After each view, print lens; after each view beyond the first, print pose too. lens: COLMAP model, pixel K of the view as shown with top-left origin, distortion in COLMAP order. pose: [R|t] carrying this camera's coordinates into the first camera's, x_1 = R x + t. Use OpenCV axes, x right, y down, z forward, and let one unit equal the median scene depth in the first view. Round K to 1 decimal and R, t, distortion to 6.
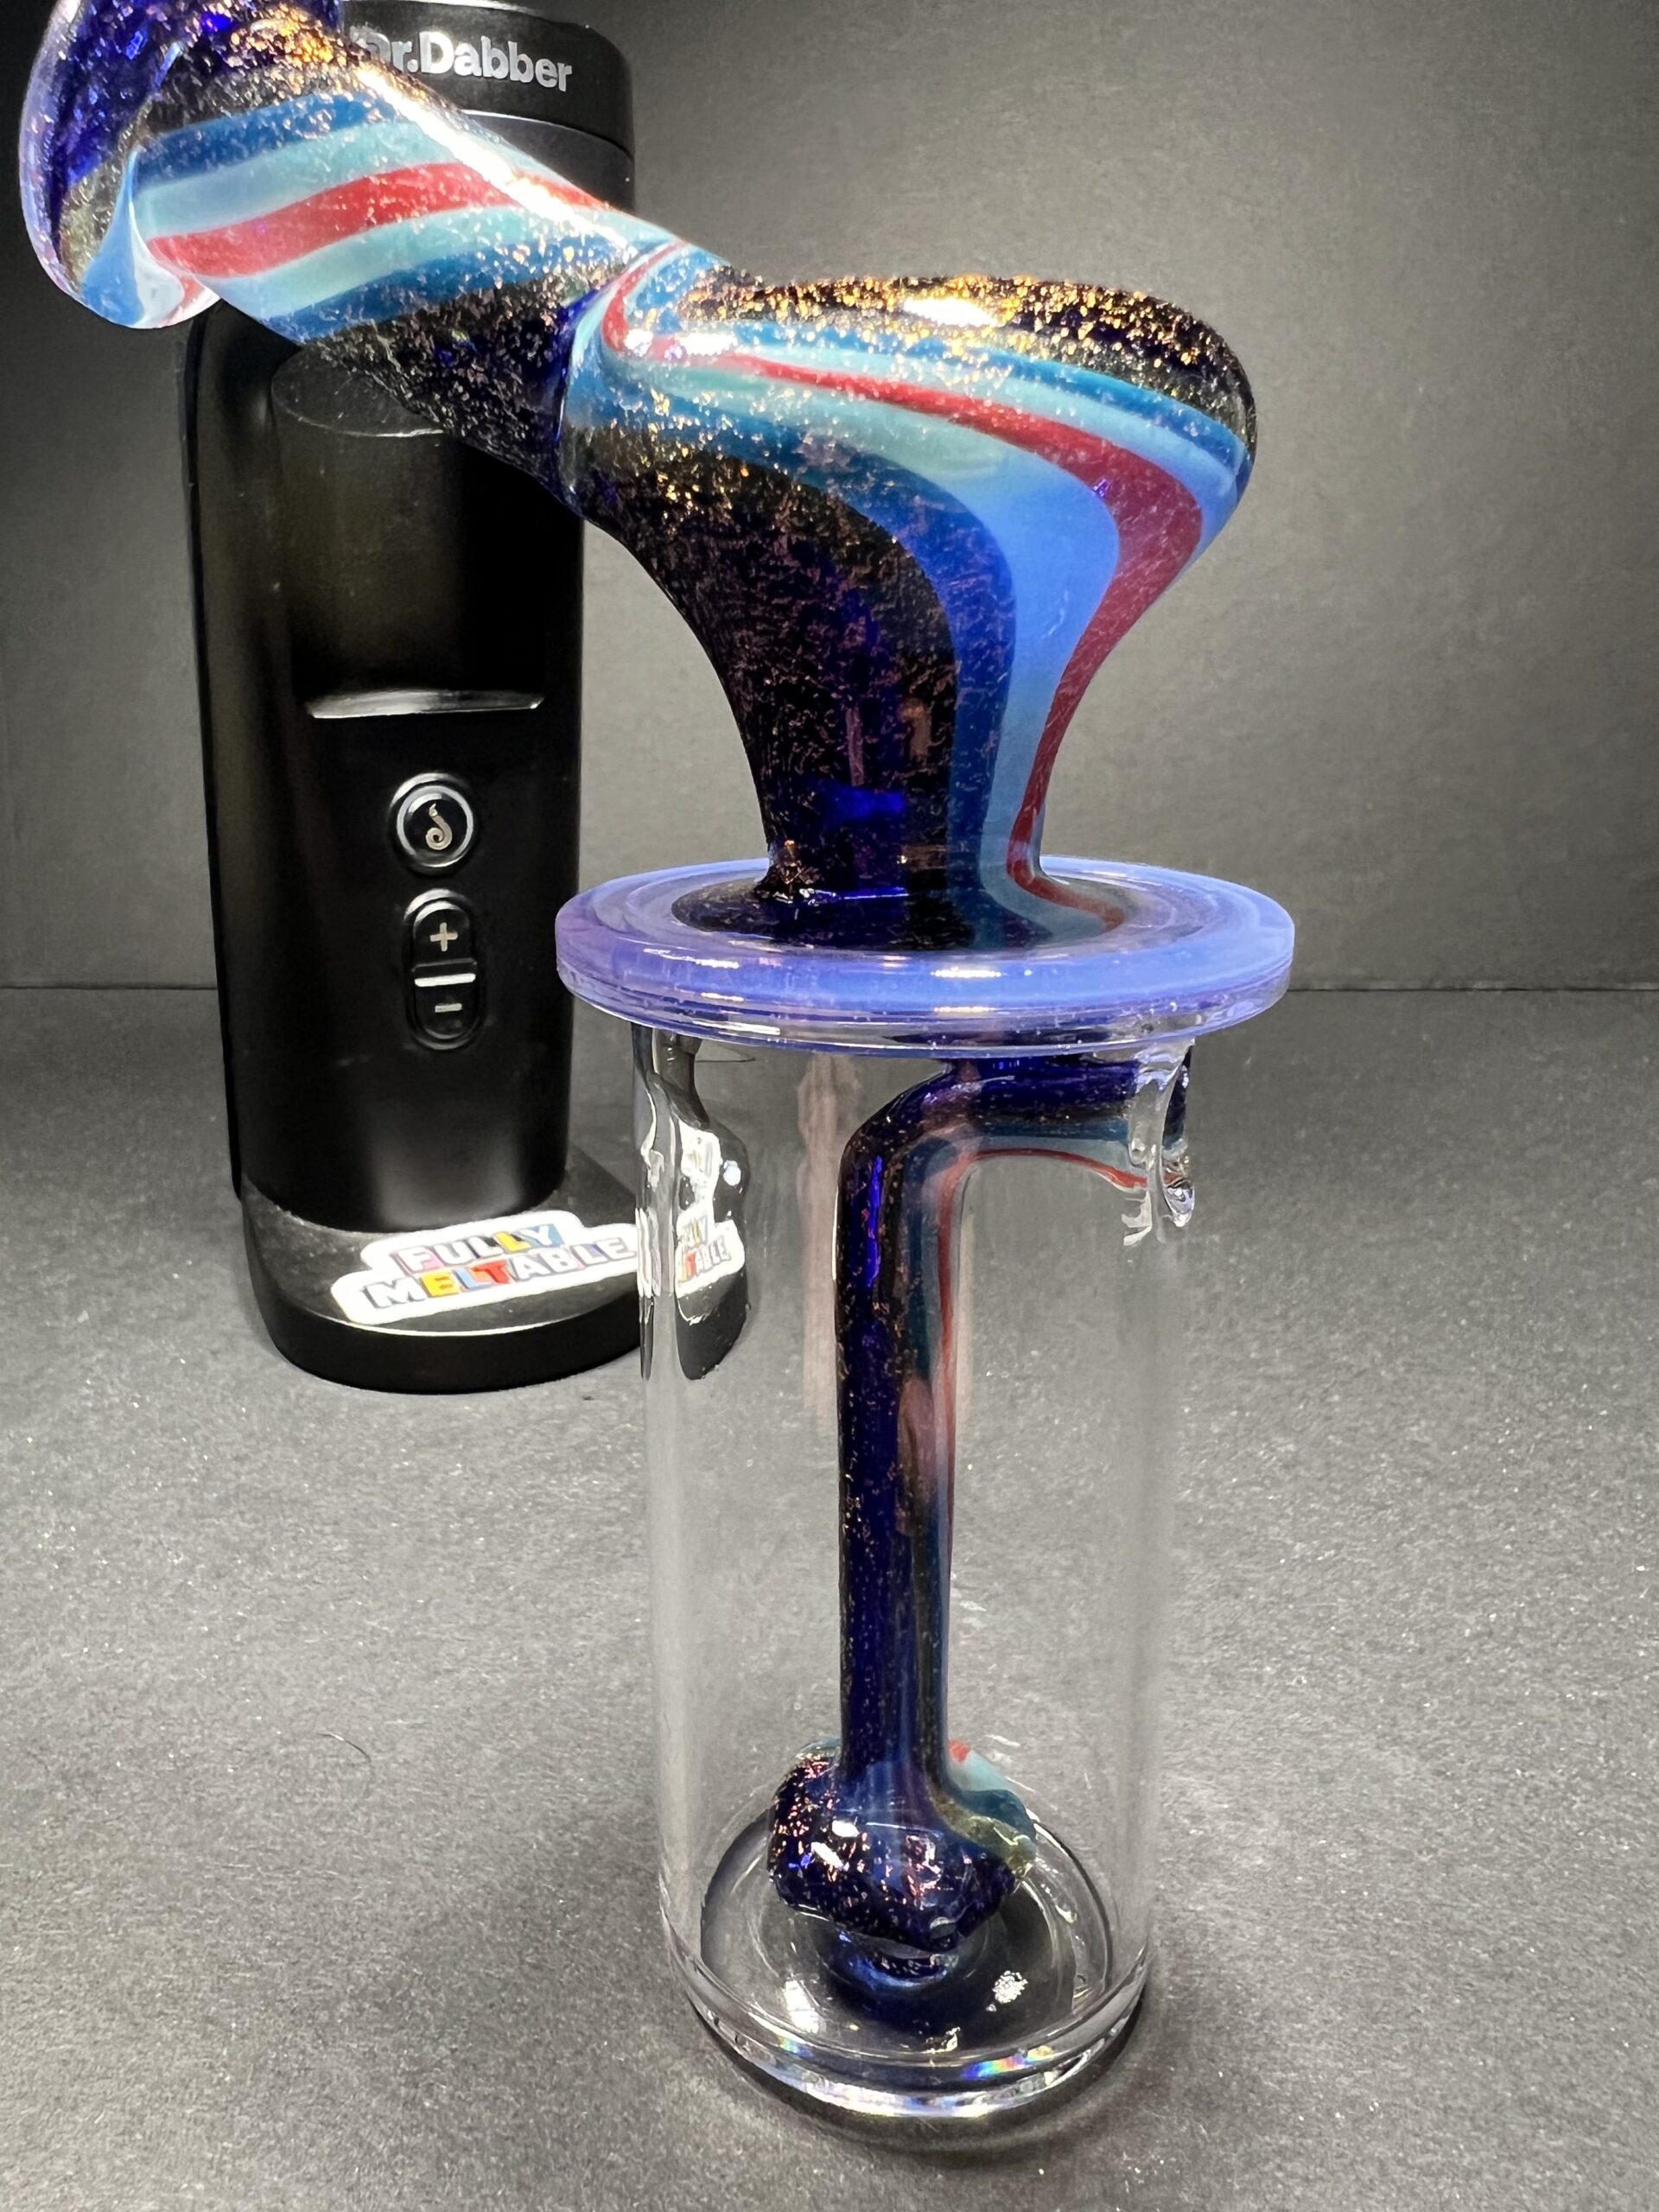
lens RADIAL K [[1694.0, 0, 829.5], [0, 1694.0, 1106.0], [0, 0, 1]] dist [-0.004197, -0.010147]
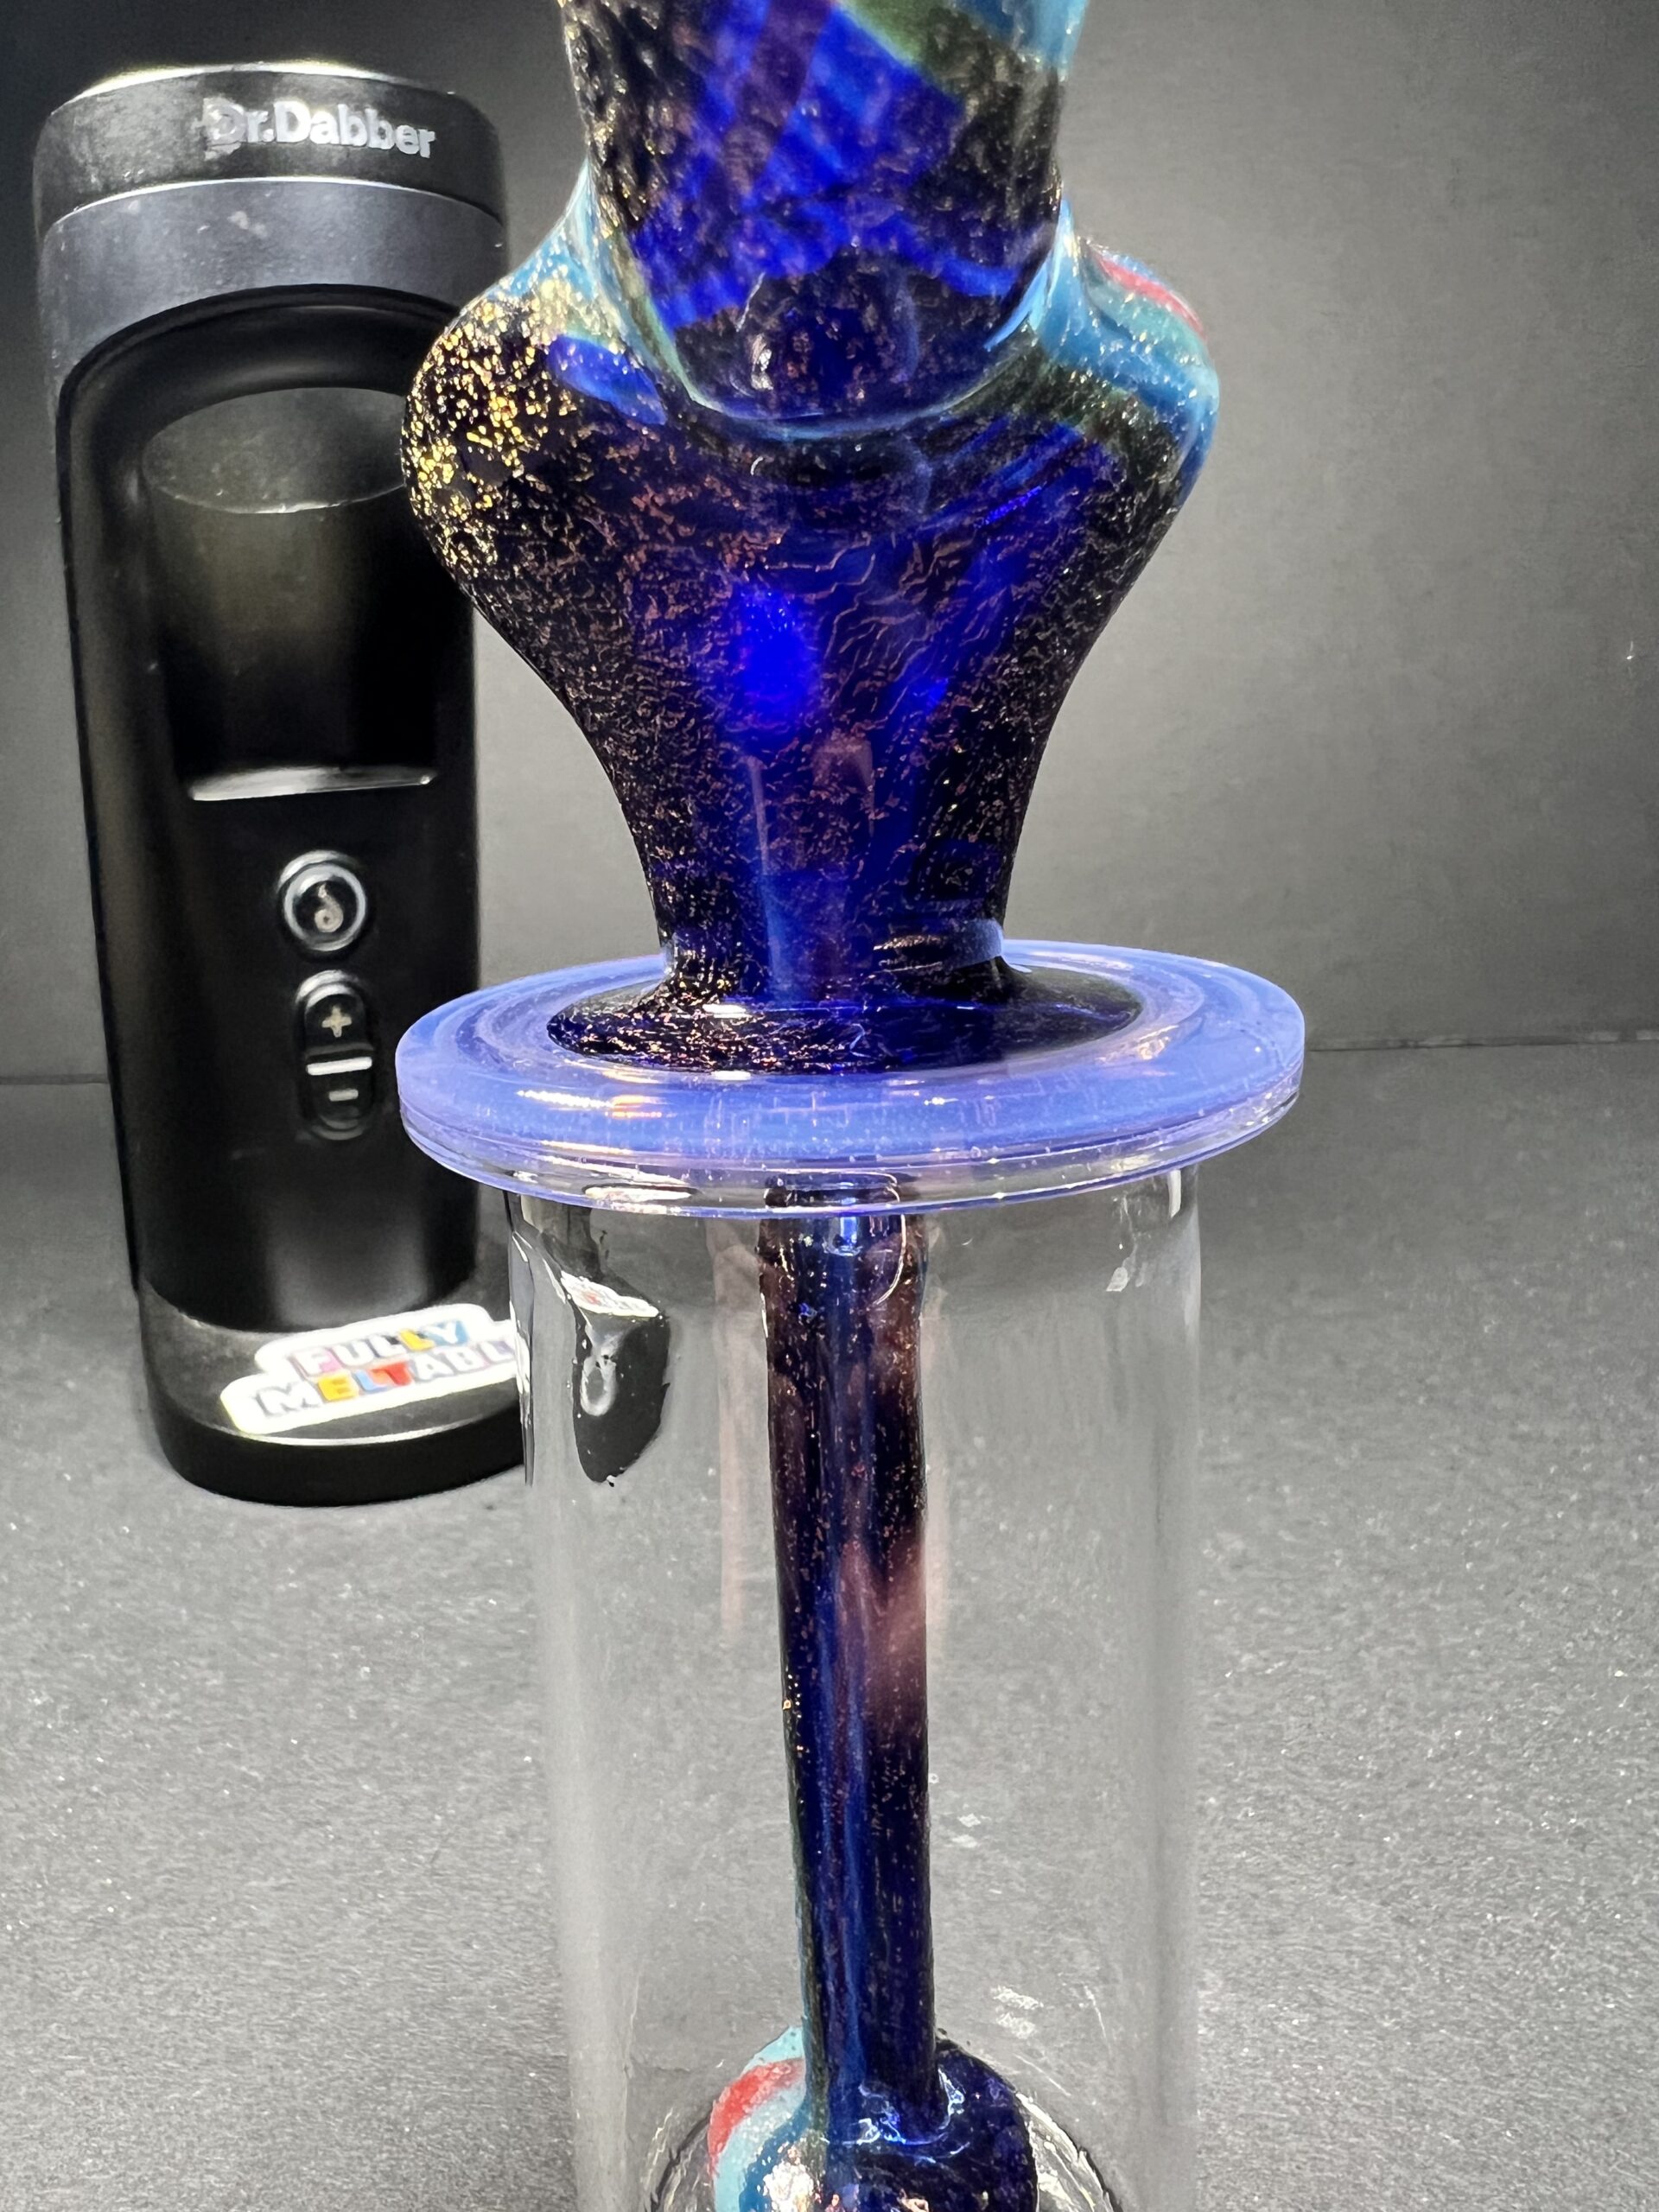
lens RADIAL K [[1663.5, 0, 832.6], [0, 1663.5, 1058.1], [0, 0, 1]] dist [-0.008543, -0.001587]
pose [[0.999621, -0.027307, -0.003535, 0.063990], [0.026997, 0.997229, -0.069325, -0.007598], [0.005418, 0.069204, 0.997588, 0.076630]]
